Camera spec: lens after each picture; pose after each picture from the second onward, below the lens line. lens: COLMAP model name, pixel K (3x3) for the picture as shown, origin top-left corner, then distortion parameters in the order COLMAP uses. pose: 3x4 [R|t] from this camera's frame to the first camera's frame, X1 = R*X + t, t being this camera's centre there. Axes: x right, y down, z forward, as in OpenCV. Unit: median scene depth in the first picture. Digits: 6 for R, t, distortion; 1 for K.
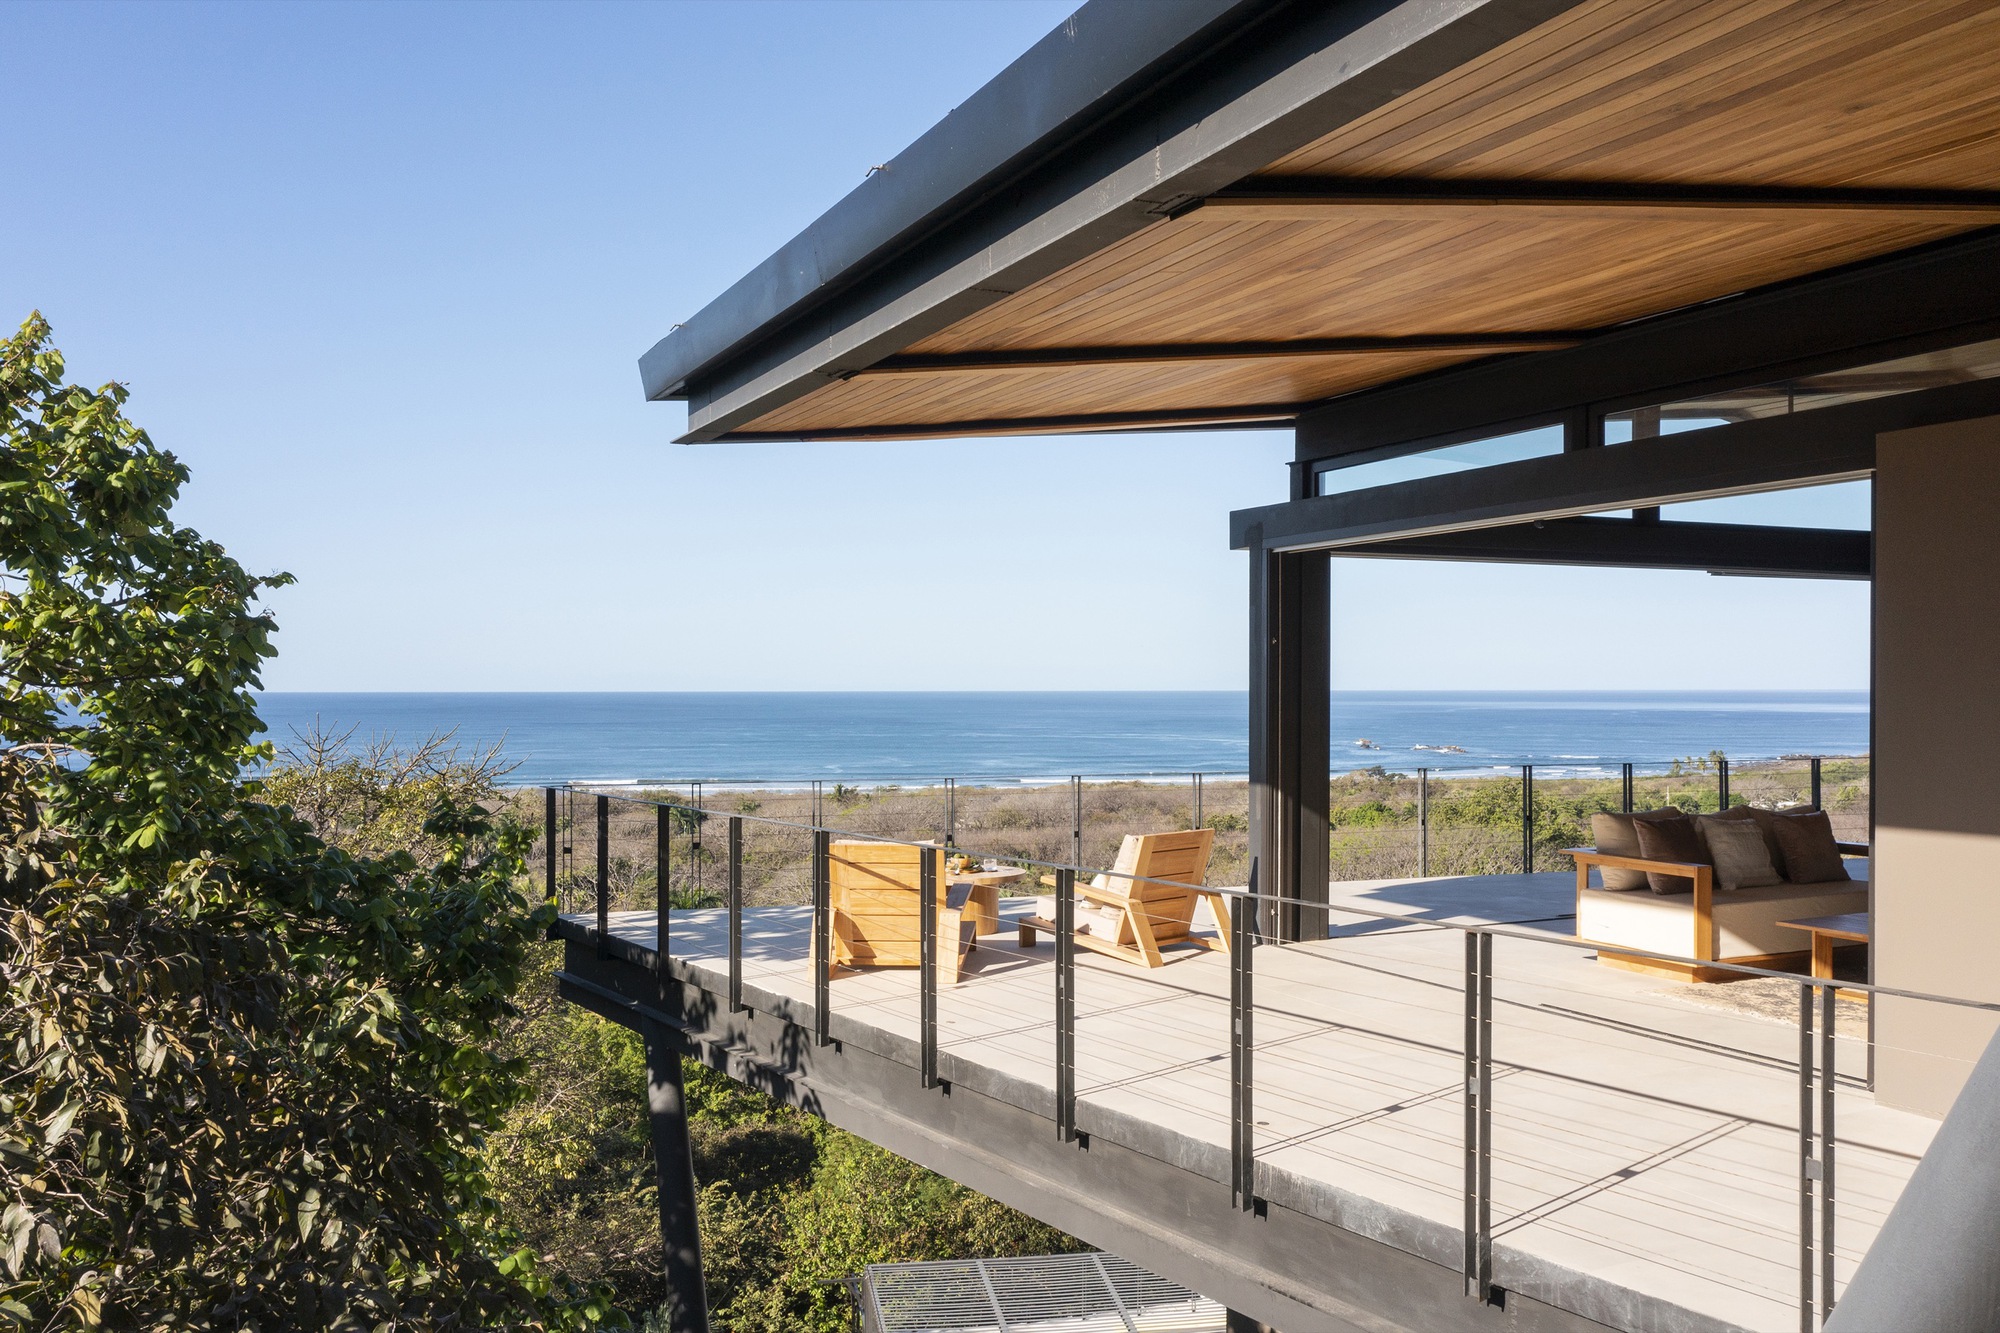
lens RADIAL K [[1637.5, 0, 996.3], [0, 1637.5, 707.3], [0, 0, 1]] dist [-0.002932, -0.005494]
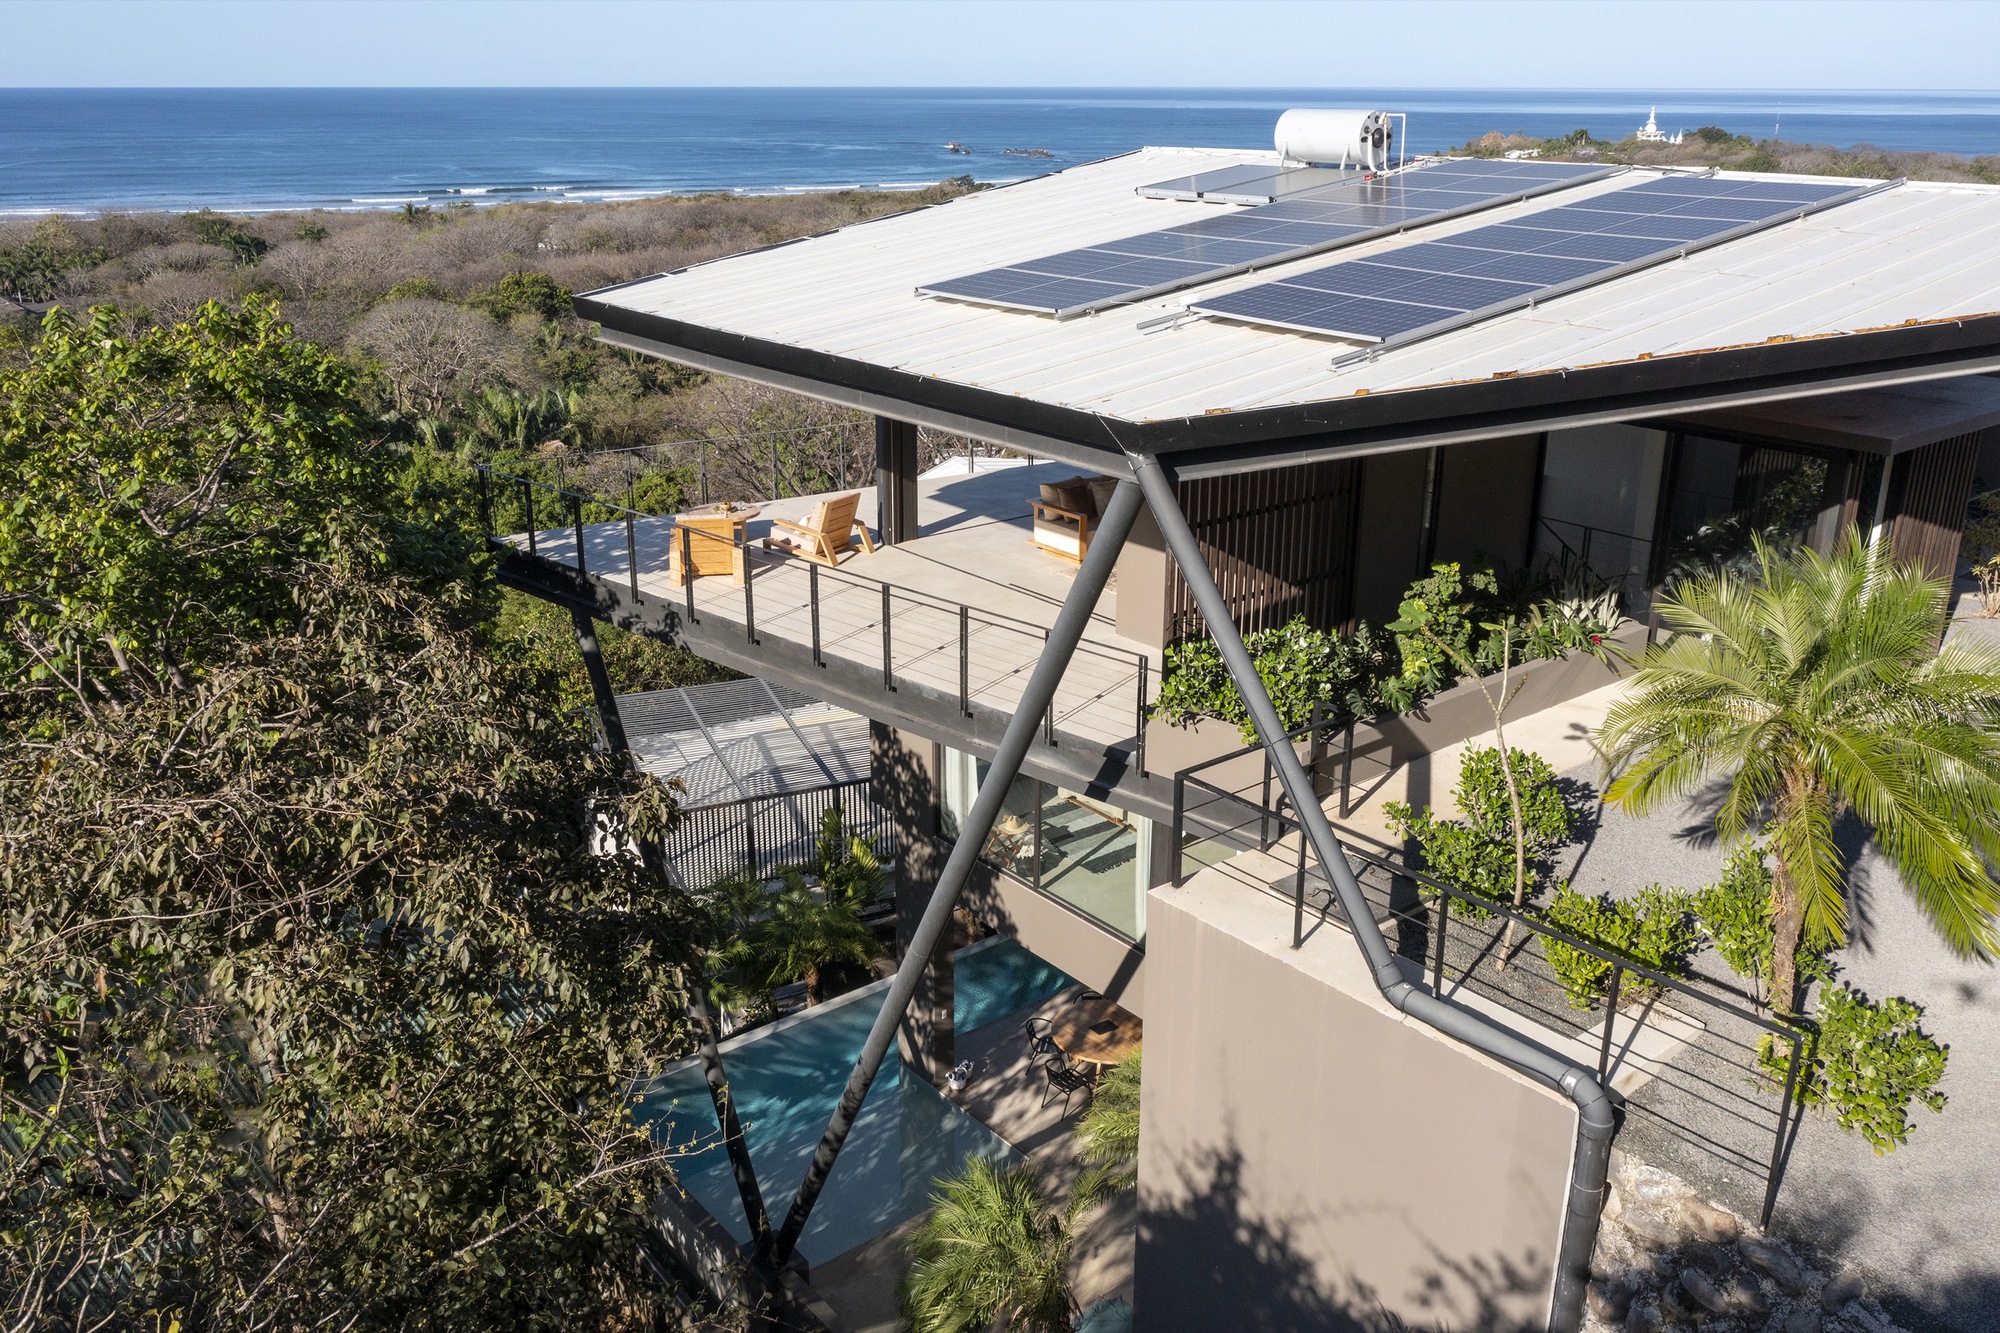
lens RADIAL K [[1637.5, 0, 996.3], [0, 1637.5, 707.3], [0, 0, 1]] dist [-0.002932, -0.005494]
pose [[0.970116, -0.080258, 0.228985, -0.199145], [-0.005384, 0.936359, 0.351003, -0.413445], [-0.242583, -0.341746, 0.907944, -1.016272]]
